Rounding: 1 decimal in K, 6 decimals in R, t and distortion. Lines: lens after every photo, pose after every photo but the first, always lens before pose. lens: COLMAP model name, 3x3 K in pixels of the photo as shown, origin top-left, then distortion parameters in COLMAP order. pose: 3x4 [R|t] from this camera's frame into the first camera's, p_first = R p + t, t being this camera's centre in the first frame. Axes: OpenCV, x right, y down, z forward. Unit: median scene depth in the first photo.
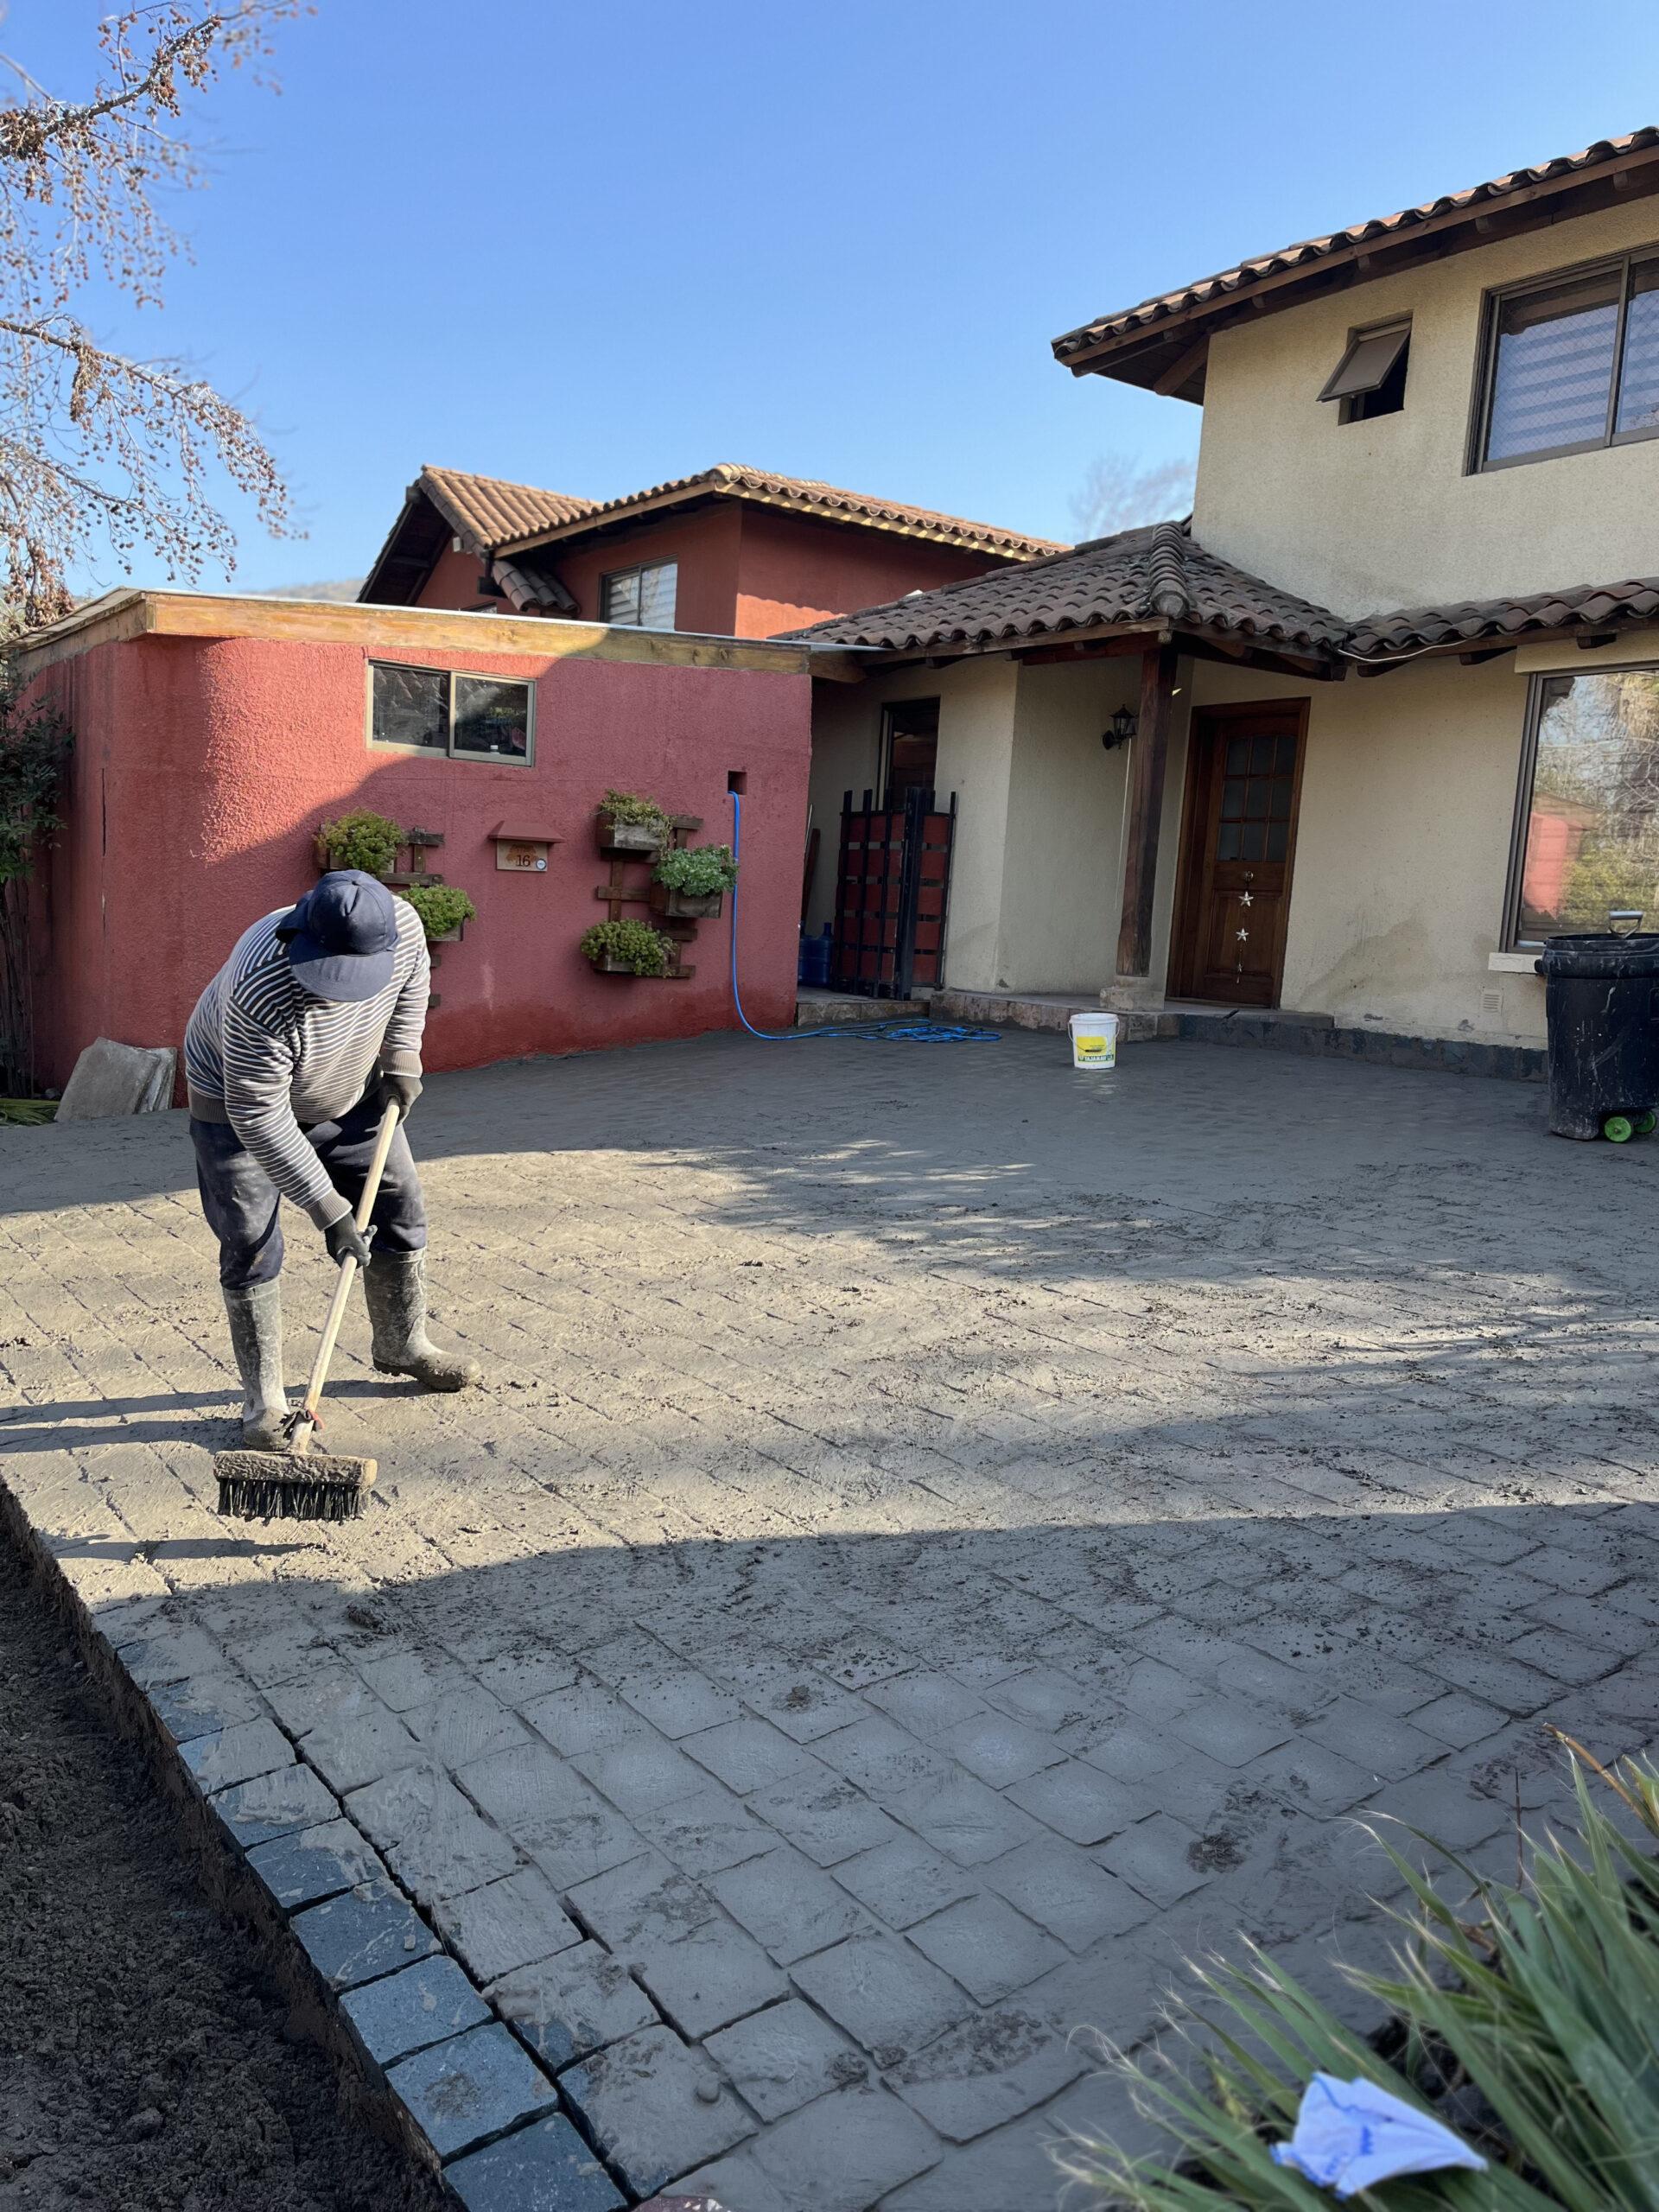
lens RADIAL K [[1668.5, 0, 833.6], [0, 1668.5, 1109.5], [0, 0, 1]] dist [0.048641, -0.048949]
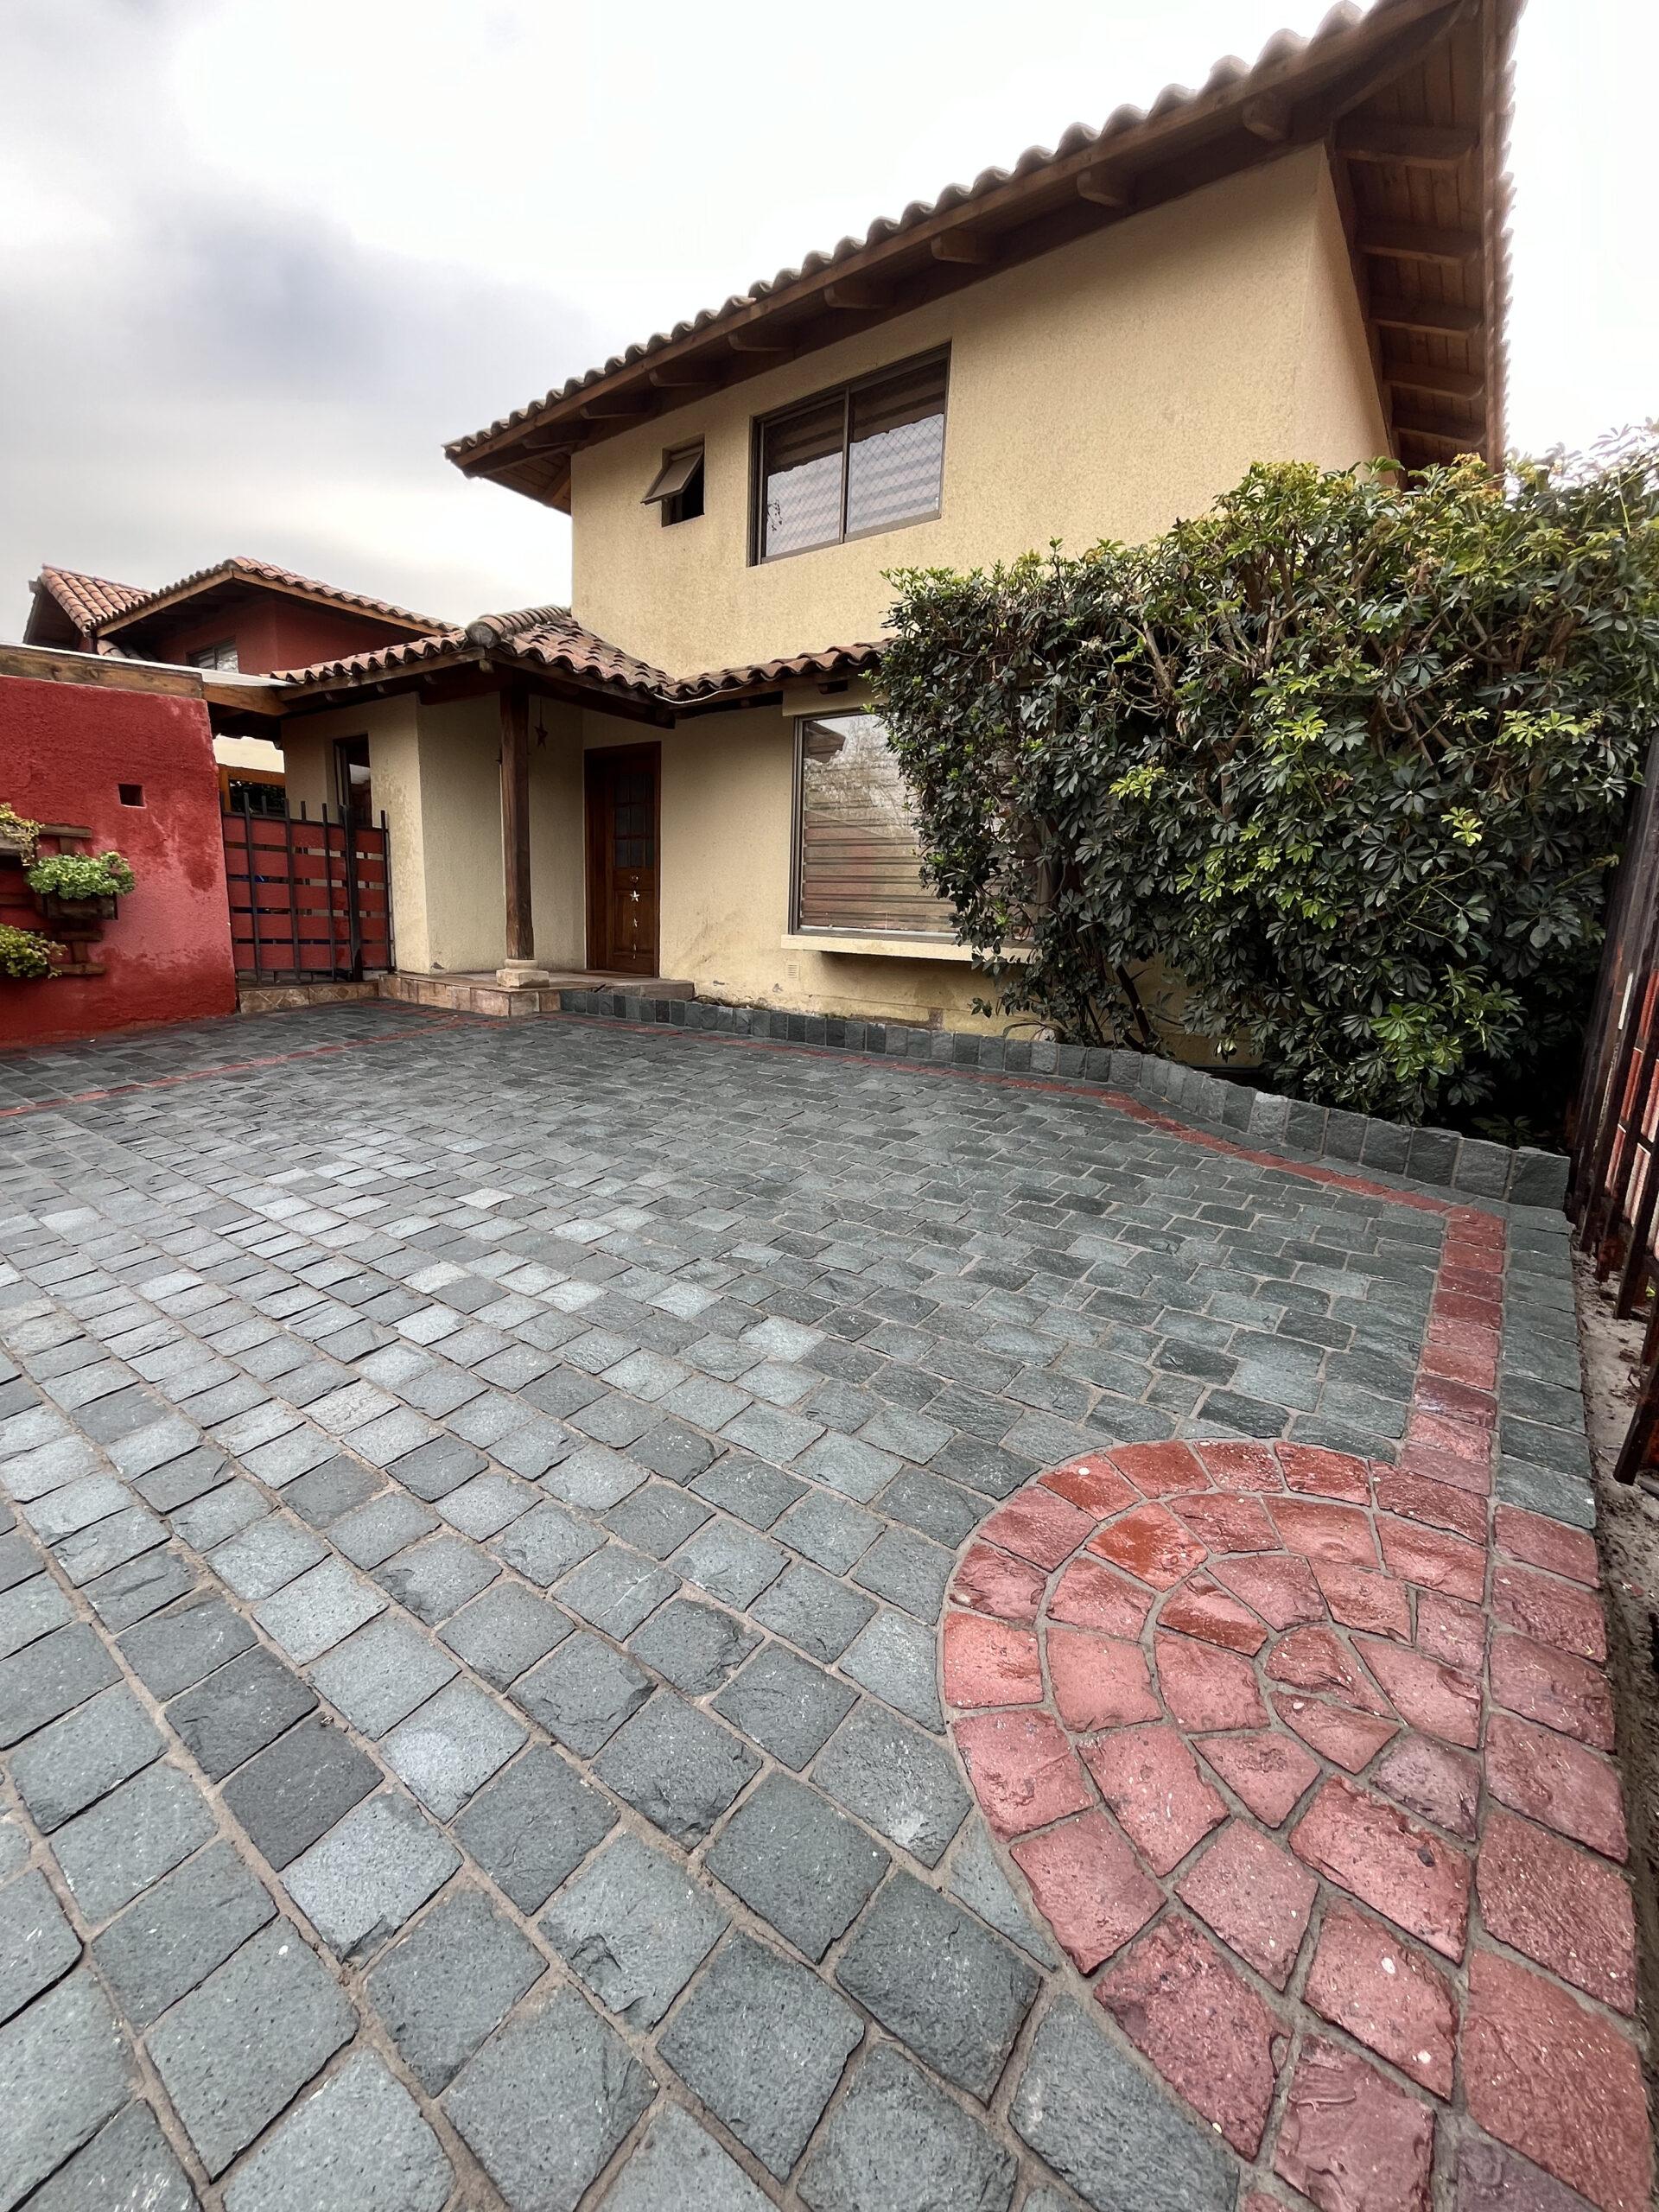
lens RADIAL K [[894.2, 0, 832.7], [0, 894.2, 1097.7], [0, 0, 1]] dist [-0.003523, -0.000789]
pose [[0.948844, -0.083221, 0.304581, 0.179062], [0.053635, 0.993103, 0.104259, -0.032382], [-0.311157, -0.082589, 0.946763, 0.269180]]
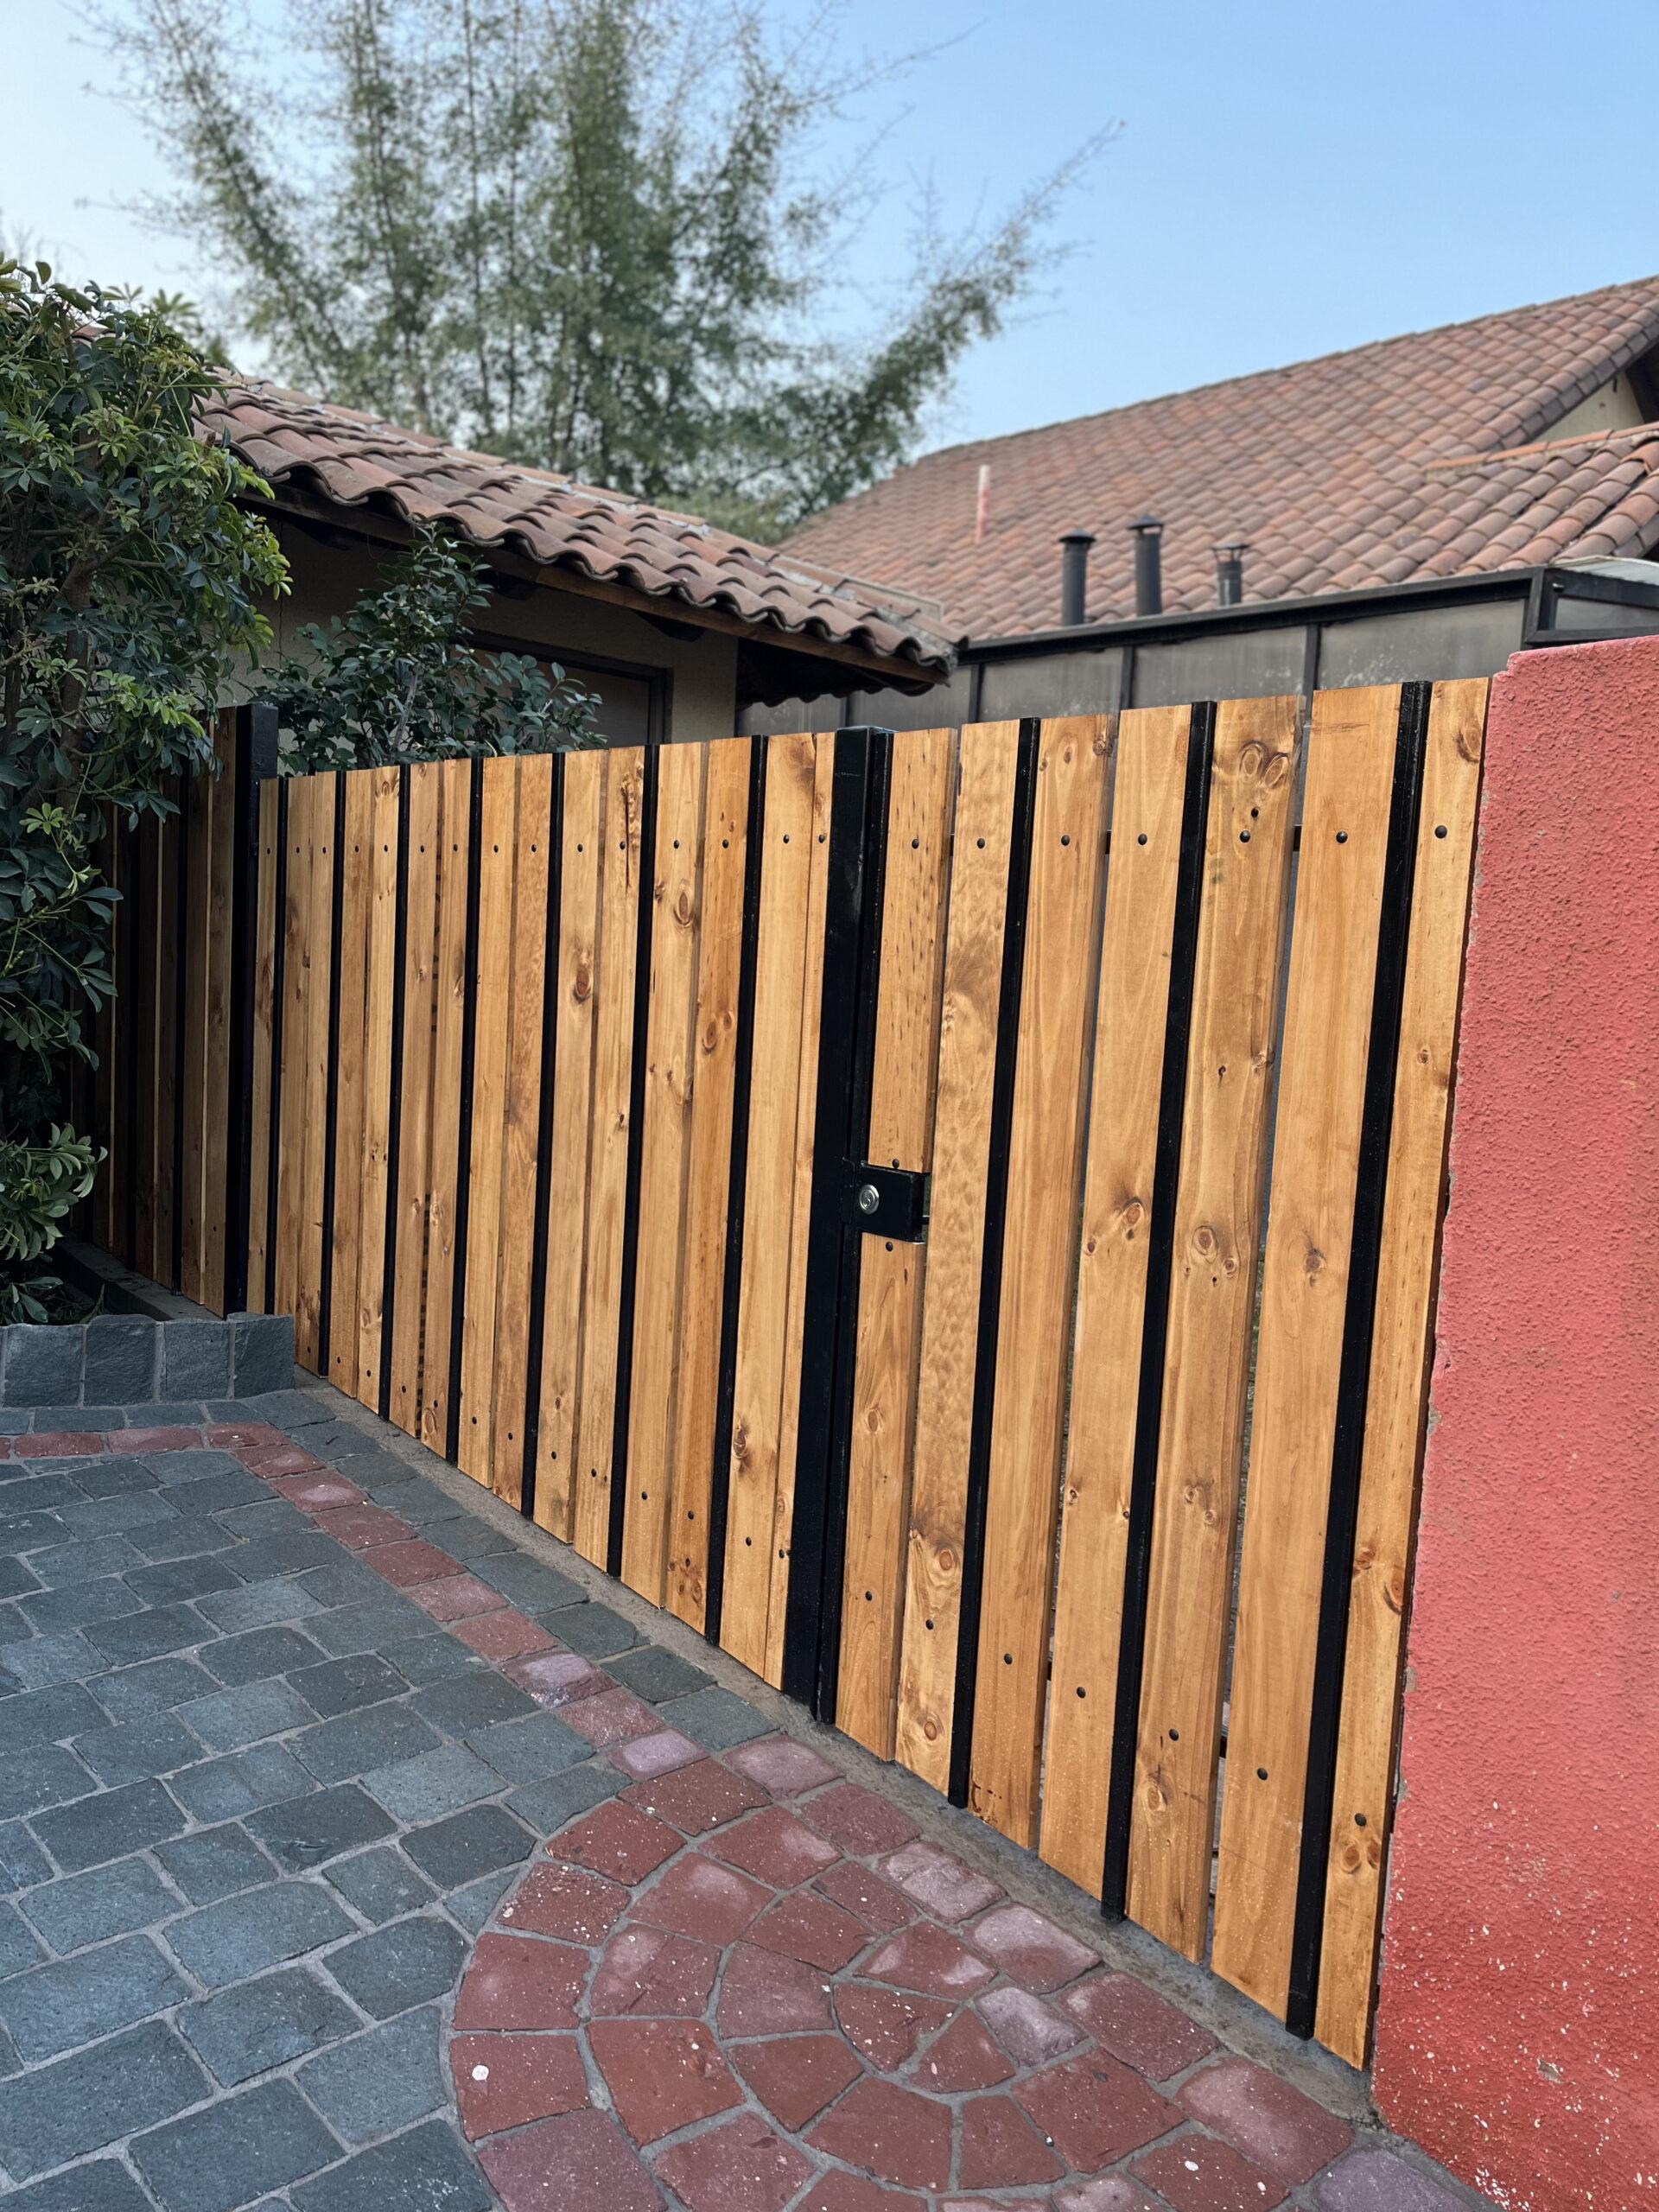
lens RADIAL K [[1668.5, 0, 835.3], [0, 1668.5, 1118.0], [0, 0, 1]] dist [0.048641, -0.048949]
pose [[-0.149519, -0.163650, 0.975122, 0.106737], [0.052569, 0.983497, 0.173117, -0.071702], [-0.987360, 0.077145, -0.138449, 0.379837]]
